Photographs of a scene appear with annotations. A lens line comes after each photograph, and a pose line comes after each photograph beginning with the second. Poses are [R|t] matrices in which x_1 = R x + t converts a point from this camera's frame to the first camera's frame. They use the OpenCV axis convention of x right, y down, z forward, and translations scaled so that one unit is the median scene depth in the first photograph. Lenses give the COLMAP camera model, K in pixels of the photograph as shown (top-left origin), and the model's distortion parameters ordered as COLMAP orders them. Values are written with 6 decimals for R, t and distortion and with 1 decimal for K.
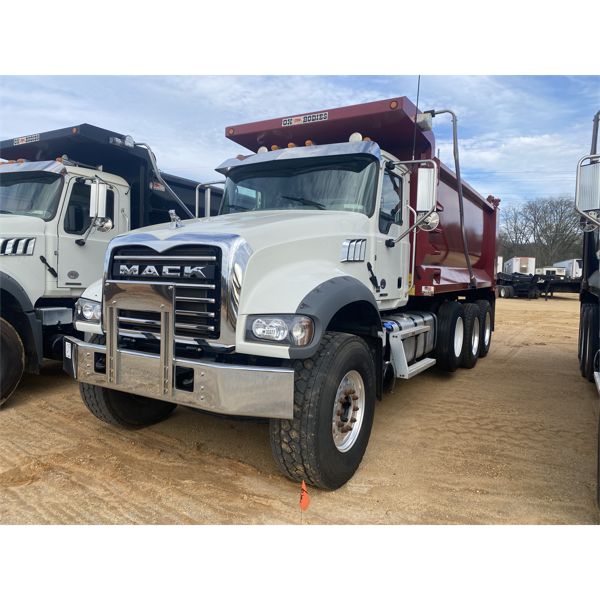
lens RADIAL K [[468.6, 0, 292.4], [0, 468.6, 302.0], [0, 0, 1]] dist [0.001474, -0.057213]
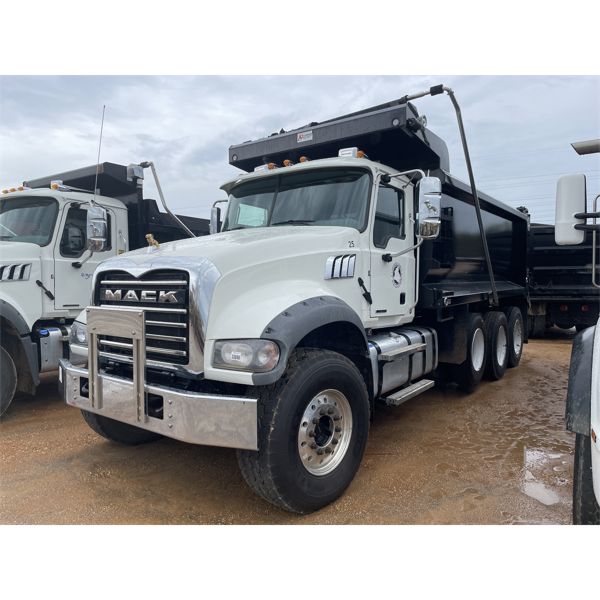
lens RADIAL K [[462.4, 0, 303.6], [0, 462.4, 299.2], [0, 0, 1]] dist [-0.013685, -0.005535]
pose [[0.995829, -0.022772, -0.088355, 0.147883], [0.020892, 0.999536, -0.022144, -0.027185], [0.088818, 0.020206, 0.995843, 0.041010]]
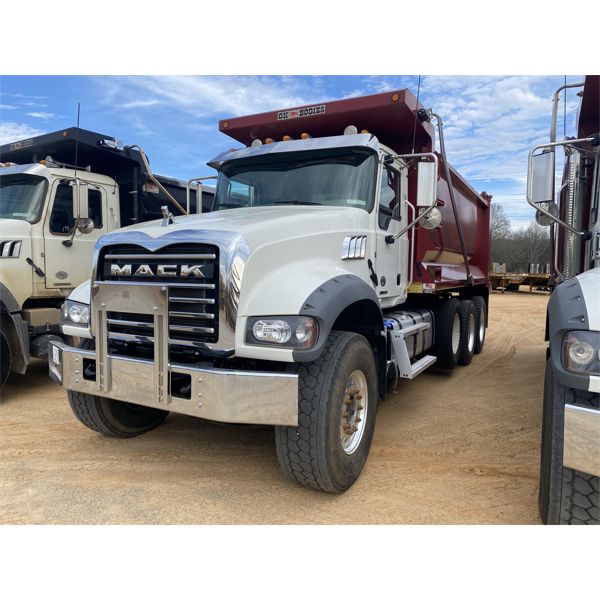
lens RADIAL K [[468.6, 0, 296.5], [0, 468.6, 296.6], [0, 0, 1]] dist [0.001474, -0.057213]
pose [[0.999340, -0.011787, 0.034349, -0.024587], [0.011950, 0.999918, -0.004561, -0.005796], [-0.034293, 0.004968, 0.999399, 0.043785]]
